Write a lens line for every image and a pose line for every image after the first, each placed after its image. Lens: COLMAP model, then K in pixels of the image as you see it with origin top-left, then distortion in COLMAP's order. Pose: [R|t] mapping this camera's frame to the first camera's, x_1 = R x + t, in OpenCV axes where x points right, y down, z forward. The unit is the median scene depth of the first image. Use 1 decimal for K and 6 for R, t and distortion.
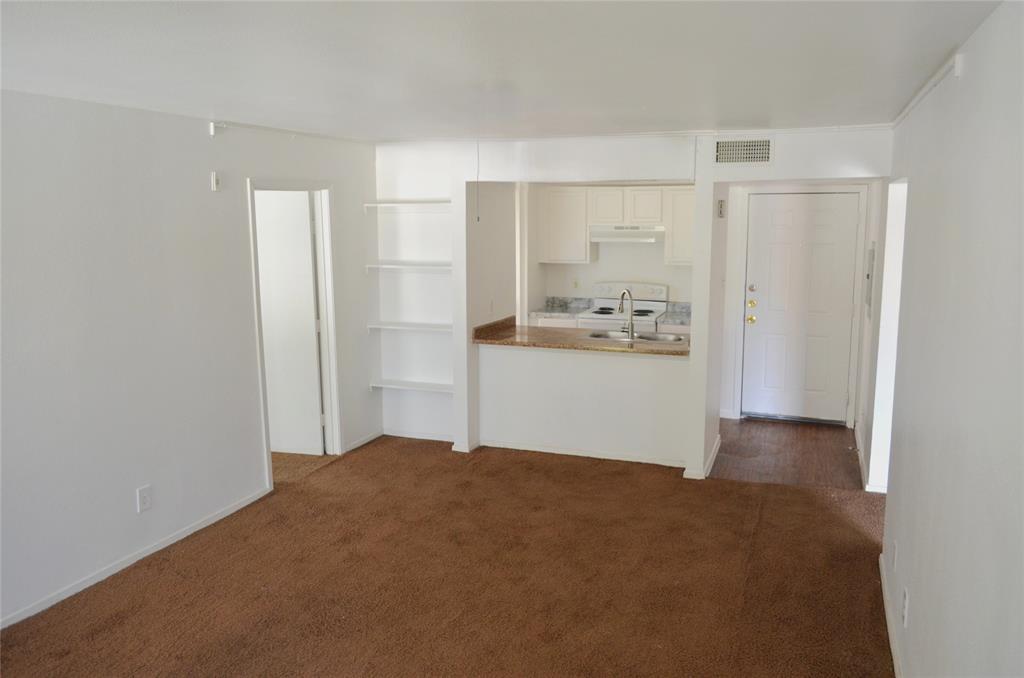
lens RADIAL K [[808.8, 0, 517.6], [0, 808.8, 342.5], [0, 0, 1]] dist [-0.011107, 0.011411]
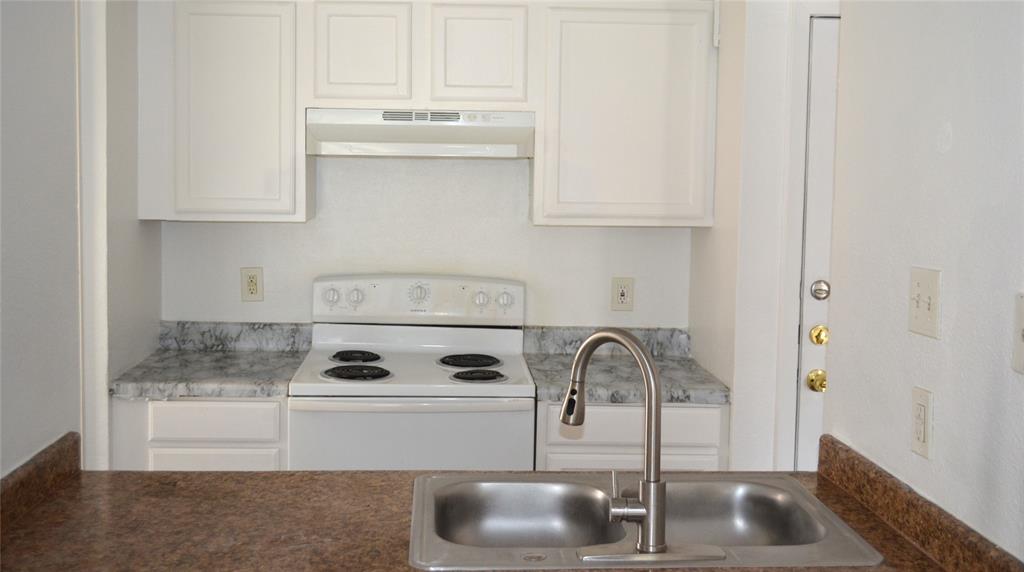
lens RADIAL K [[1095.1, 0, 505.6], [0, 1095.1, 249.4], [0, 0, 1]] dist [0.022342, 0.000000]
pose [[0.915214, -0.015125, 0.402683, -0.022242], [0.043766, 0.997115, -0.062021, -0.076611], [-0.400584, 0.074387, 0.913236, 0.778432]]
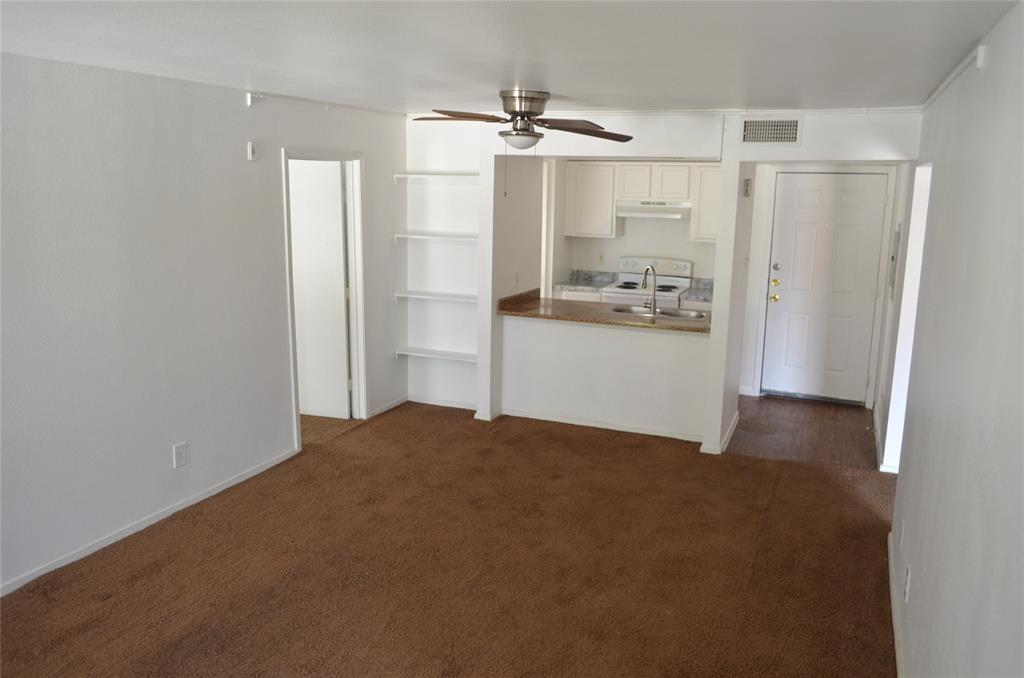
lens RADIAL K [[808.8, 0, 514.6], [0, 808.8, 342.0], [0, 0, 1]] dist [-0.011107, 0.011411]
pose [[0.999035, 0.028371, -0.033539, 0.002003], [-0.027112, 0.998932, 0.037413, -0.003348], [0.034565, -0.036468, 0.998737, -0.021361]]
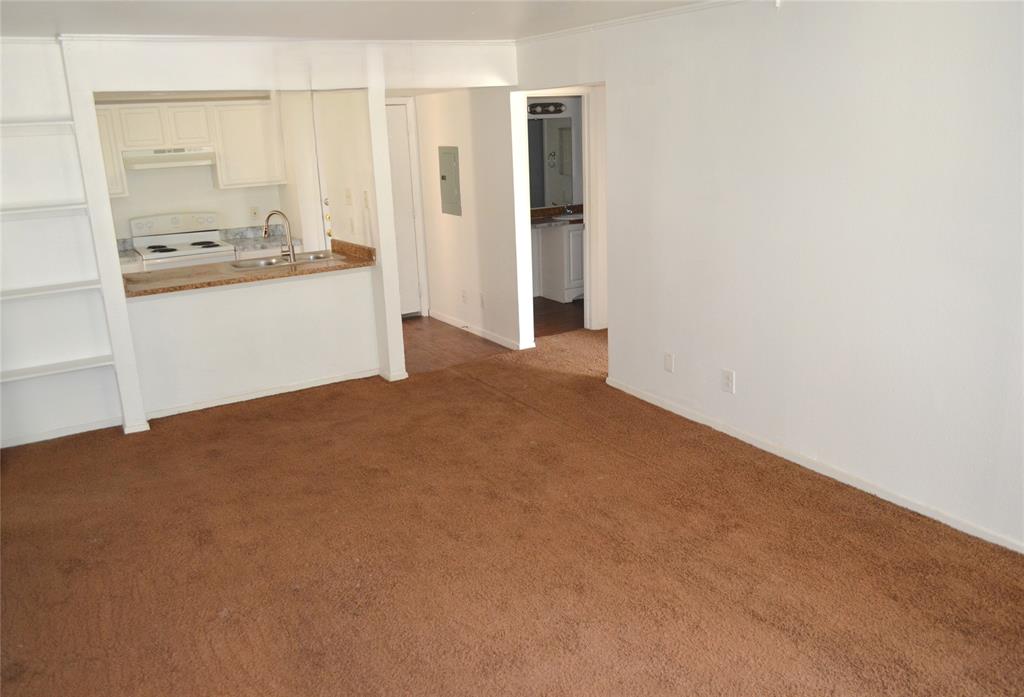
lens RADIAL K [[845.8, 0, 514.0], [0, 845.8, 340.6], [0, 0, 1]] dist [0.008036, 0.004770]
pose [[0.623212, -0.221915, 0.749907, -0.498189], [0.167897, 0.974503, 0.148846, -0.020129], [-0.763818, 0.033145, 0.644580, 0.171150]]
